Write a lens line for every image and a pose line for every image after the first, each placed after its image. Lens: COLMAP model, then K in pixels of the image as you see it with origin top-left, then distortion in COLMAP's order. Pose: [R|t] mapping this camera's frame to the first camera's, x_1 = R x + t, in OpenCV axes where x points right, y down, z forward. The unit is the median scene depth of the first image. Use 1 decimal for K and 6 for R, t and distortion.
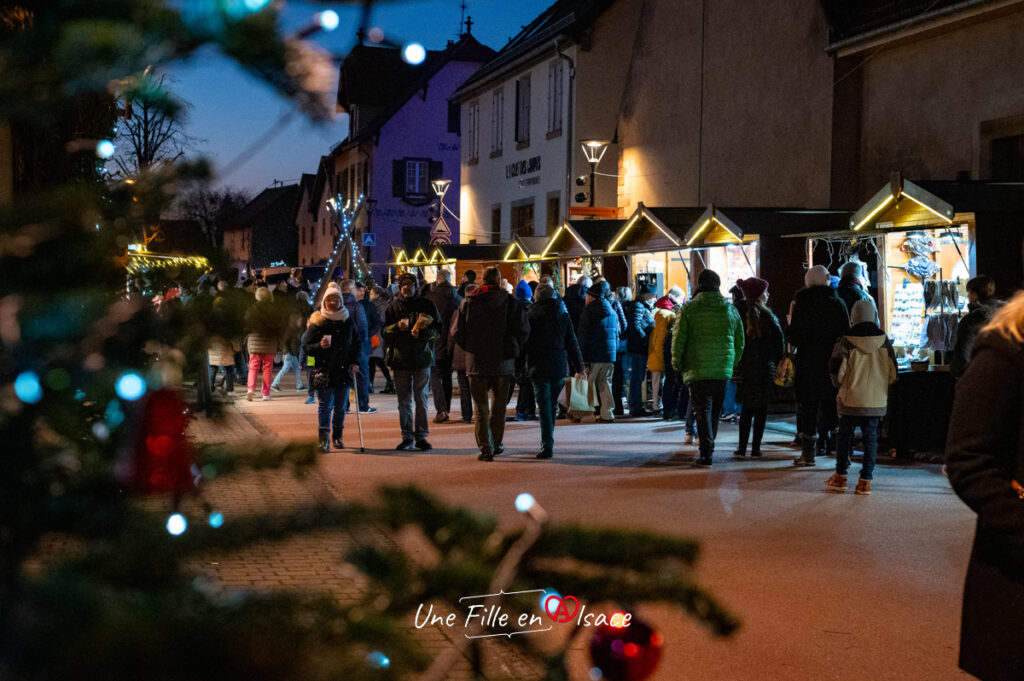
lens RADIAL K [[1491.8, 0, 512.0], [0, 1491.8, 340.5], [0, 0, 1]] dist [0.010208, 0.007268]
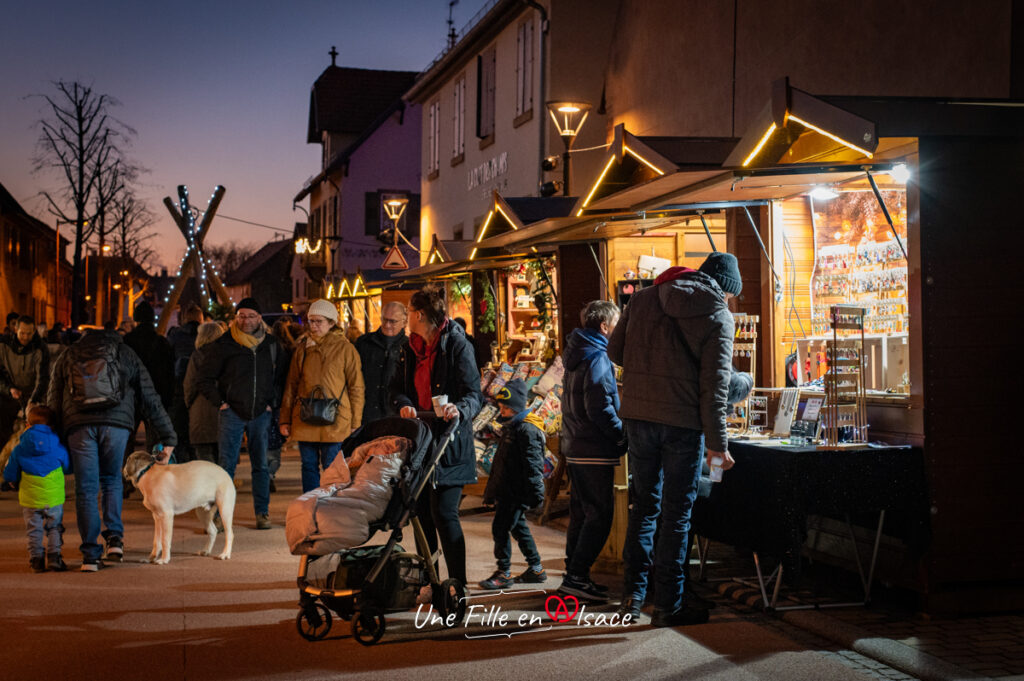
lens RADIAL K [[1491.8, 0, 512.0], [0, 1491.8, 340.5], [0, 0, 1]] dist [0.010208, 0.007268]
pose [[0.999927, -0.002998, -0.011710, 0.028261], [0.002543, 0.999246, -0.038748, -0.002582], [0.011817, 0.038715, 0.999180, 0.259264]]
